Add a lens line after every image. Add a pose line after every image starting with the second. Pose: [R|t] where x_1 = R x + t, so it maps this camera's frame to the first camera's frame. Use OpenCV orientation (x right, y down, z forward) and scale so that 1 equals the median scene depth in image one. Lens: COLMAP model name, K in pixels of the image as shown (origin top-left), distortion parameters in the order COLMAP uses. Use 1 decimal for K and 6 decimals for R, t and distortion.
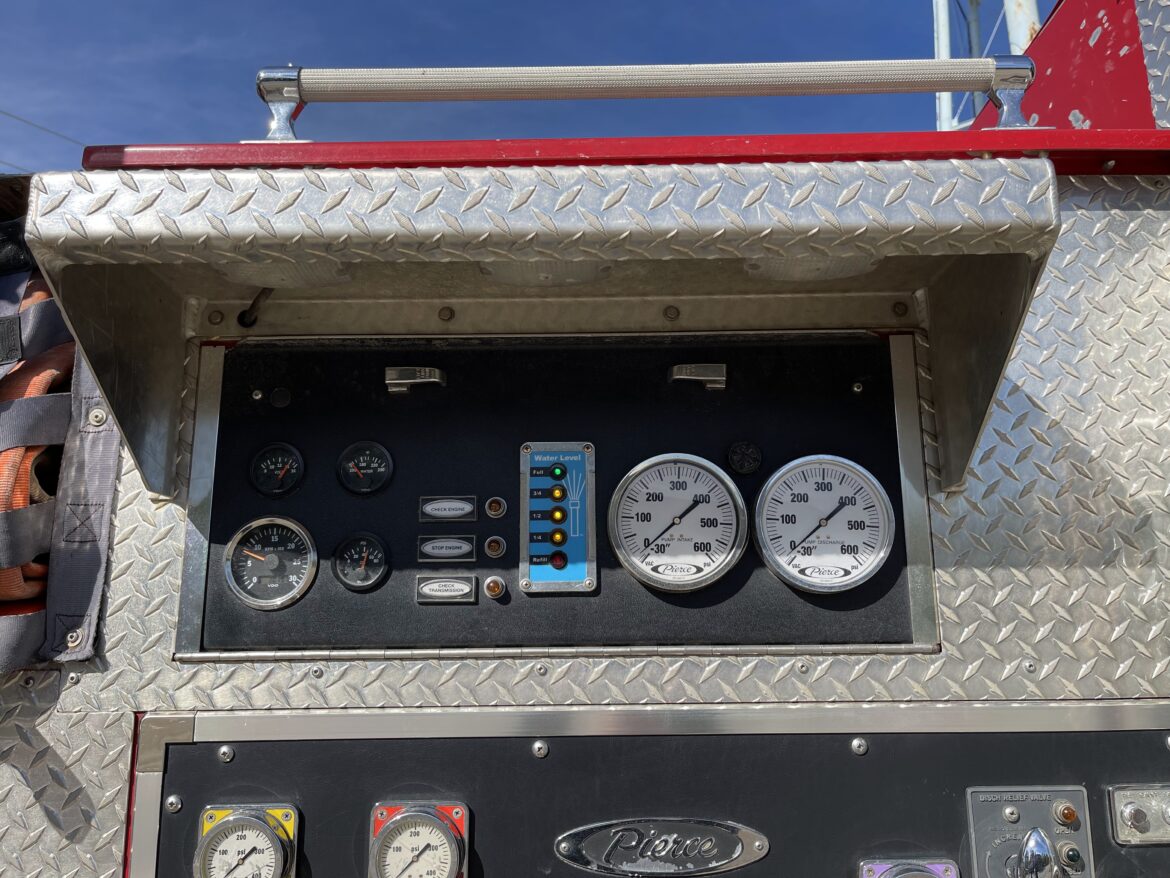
lens RADIAL K [[908.4, 0, 585.0], [0, 908.4, 439.0], [0, 0, 1]] dist [0.058707, -0.092664]
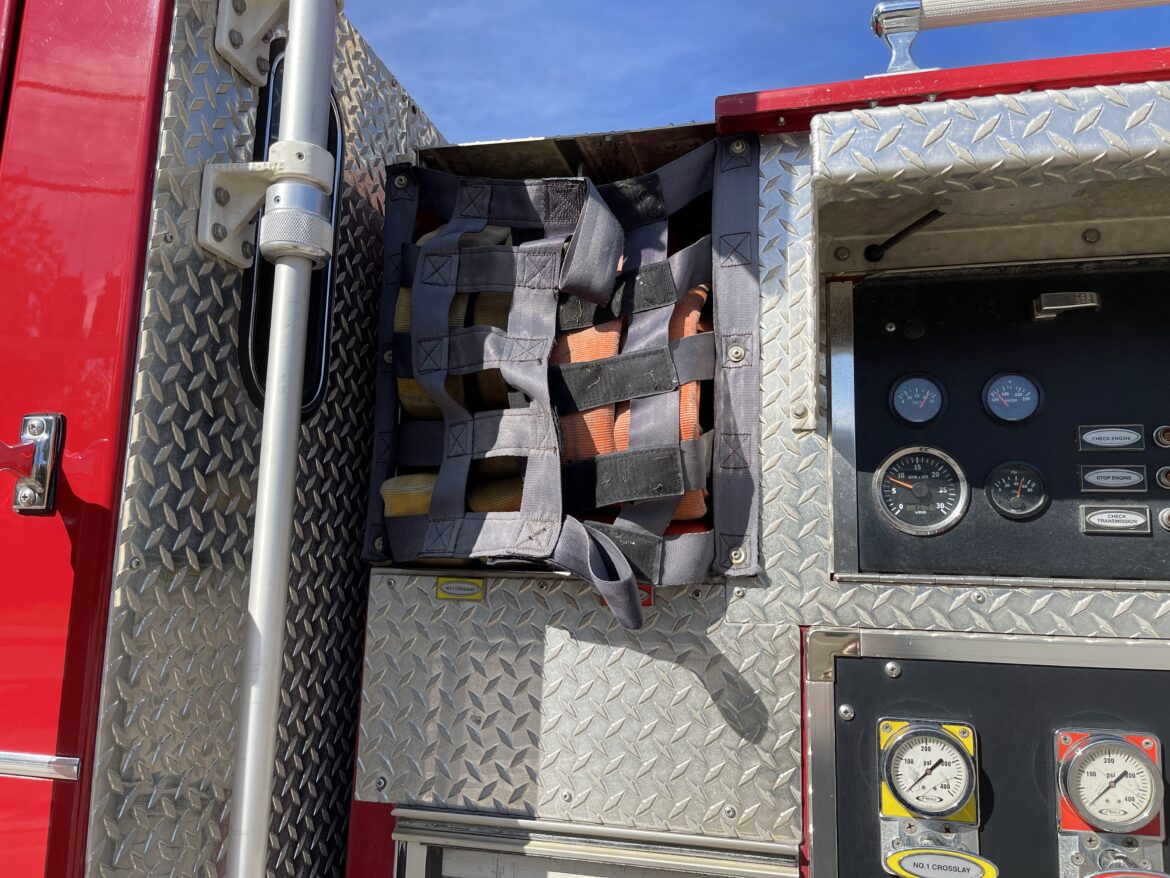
lens RADIAL K [[826.1, 0, 585.0], [0, 826.1, 439.0], [0, 0, 1]] dist [0.041736, -0.066214]
pose [[0.971290, -0.001815, -0.237890, -0.487417], [0.018168, 0.997617, 0.066565, 0.008761], [0.237202, -0.068976, 0.969008, 0.009224]]
